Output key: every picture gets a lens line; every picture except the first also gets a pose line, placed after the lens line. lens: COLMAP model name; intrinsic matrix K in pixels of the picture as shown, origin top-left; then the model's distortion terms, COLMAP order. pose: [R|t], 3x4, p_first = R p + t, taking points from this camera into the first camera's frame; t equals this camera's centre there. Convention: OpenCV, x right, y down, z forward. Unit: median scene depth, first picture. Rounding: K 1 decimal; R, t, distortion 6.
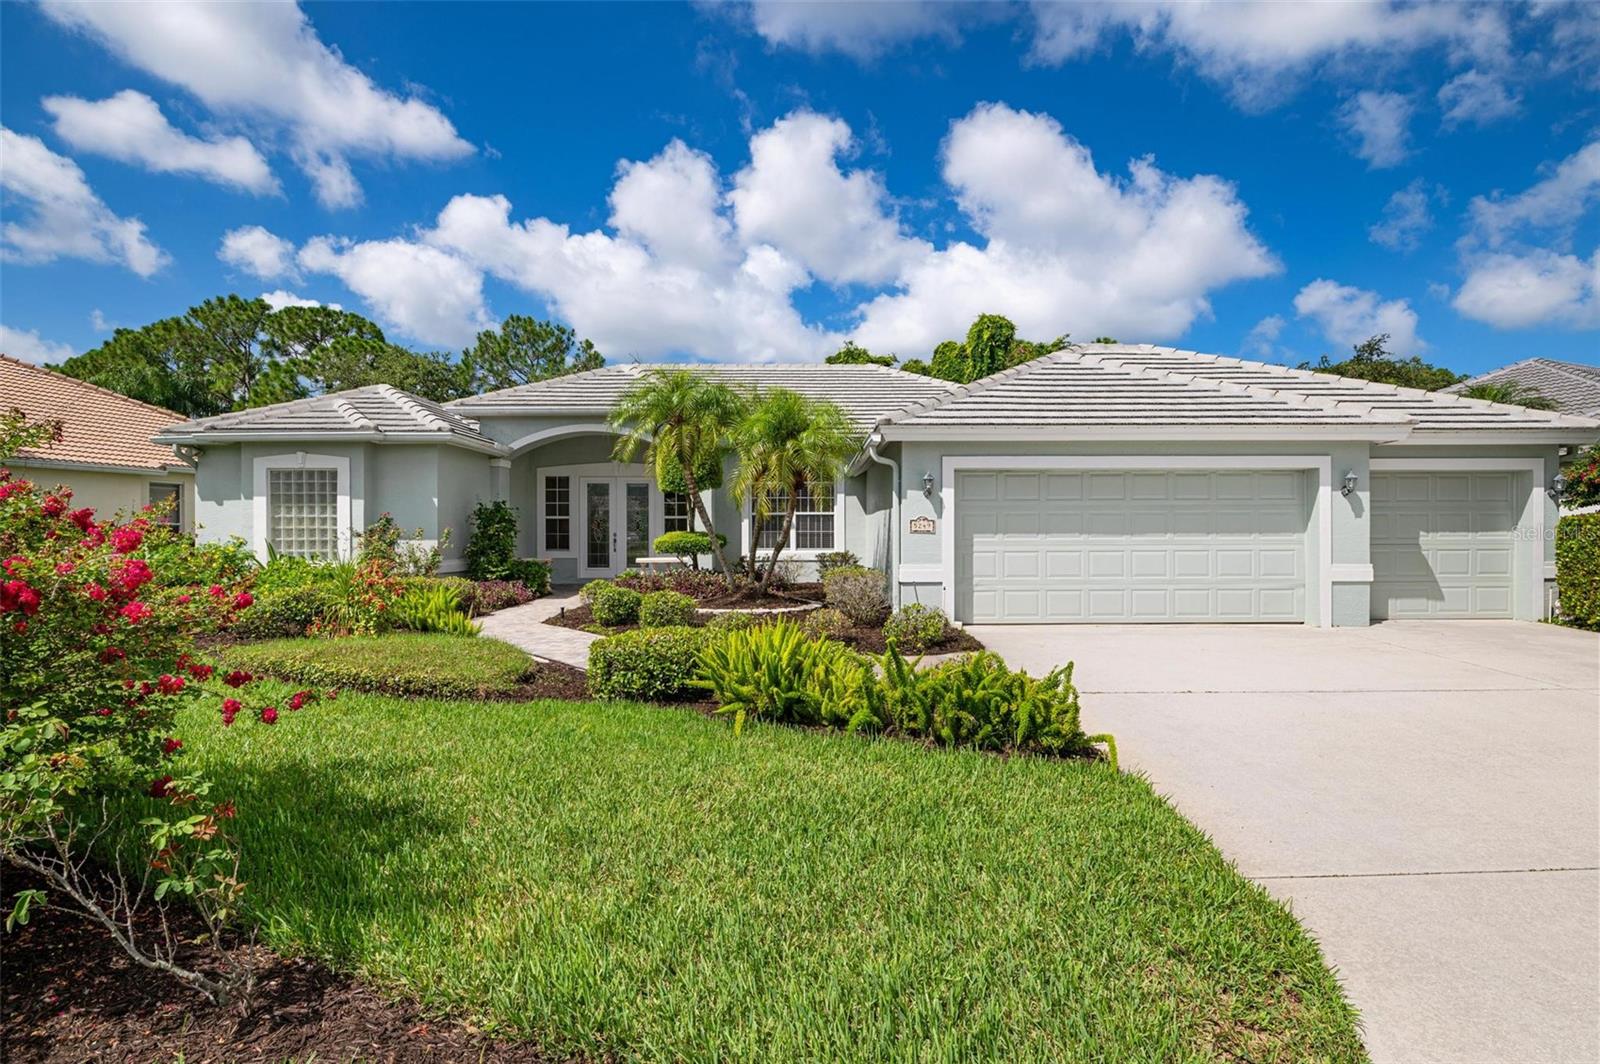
lens RADIAL K [[759.1, 0, 800.0], [0, 759.1, 532.0], [0, 0, 1]] dist [-0.000369, -0.000146]
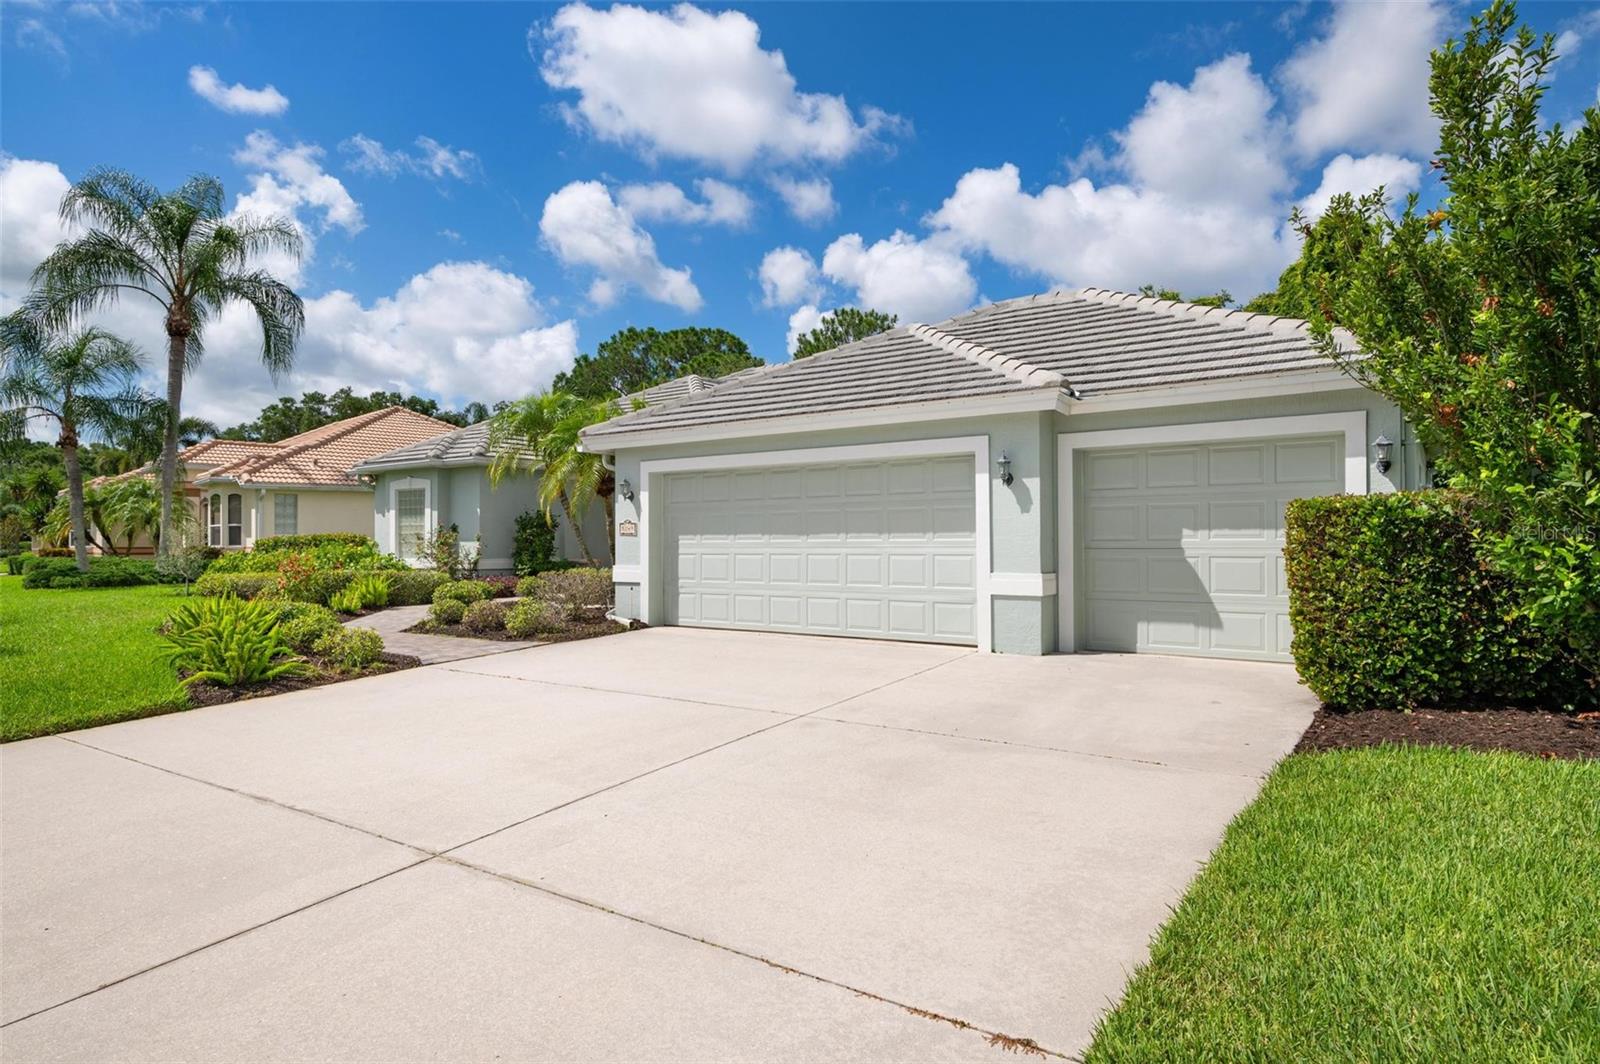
lens RADIAL K [[886.2, 0, 865.5], [0, 886.2, 534.7], [0, 0, 1]] dist [-0.017923, -0.000205]
pose [[0.833193, -0.004812, -0.552961, 0.899056], [0.007067, 0.999973, 0.001946, 0.000389], [0.552936, -0.005529, 0.833205, 0.134457]]
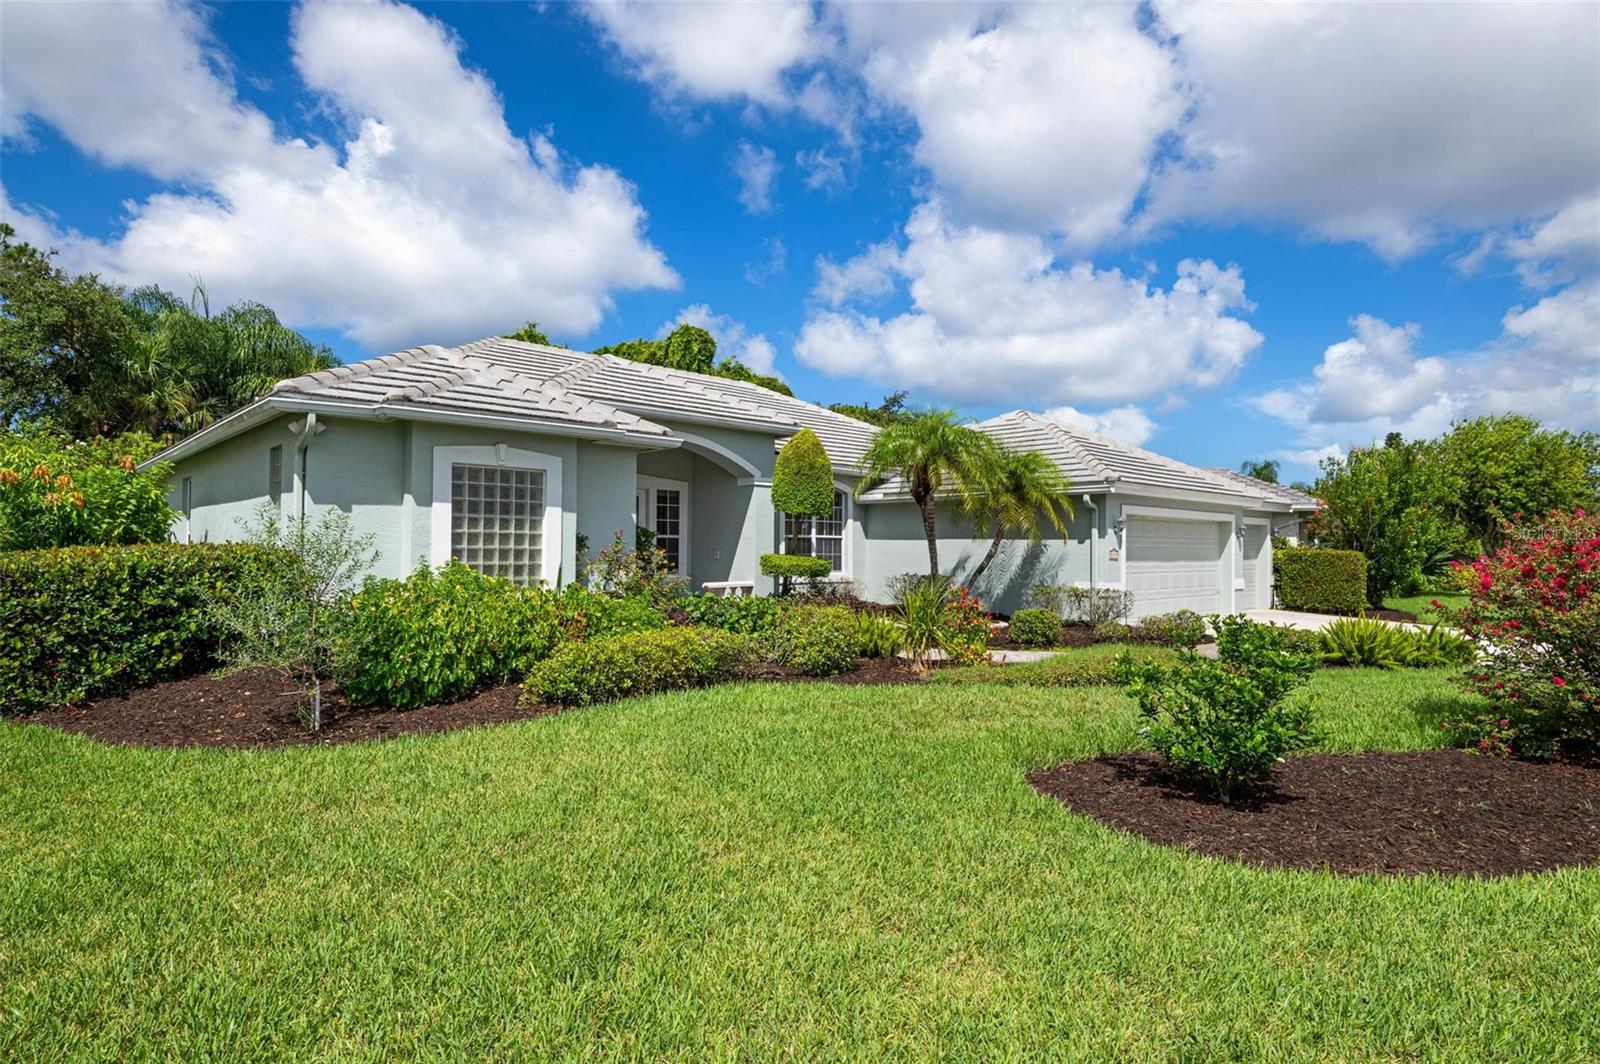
lens RADIAL K [[886.2, 0, 865.5], [0, 886.2, 534.7], [0, 0, 1]] dist [-0.017923, -0.000205]
pose [[0.704811, 0.021789, 0.709061, -1.006527], [-0.013833, 0.999760, -0.016972, -0.008744], [-0.709261, 0.002154, 0.704943, 0.149755]]
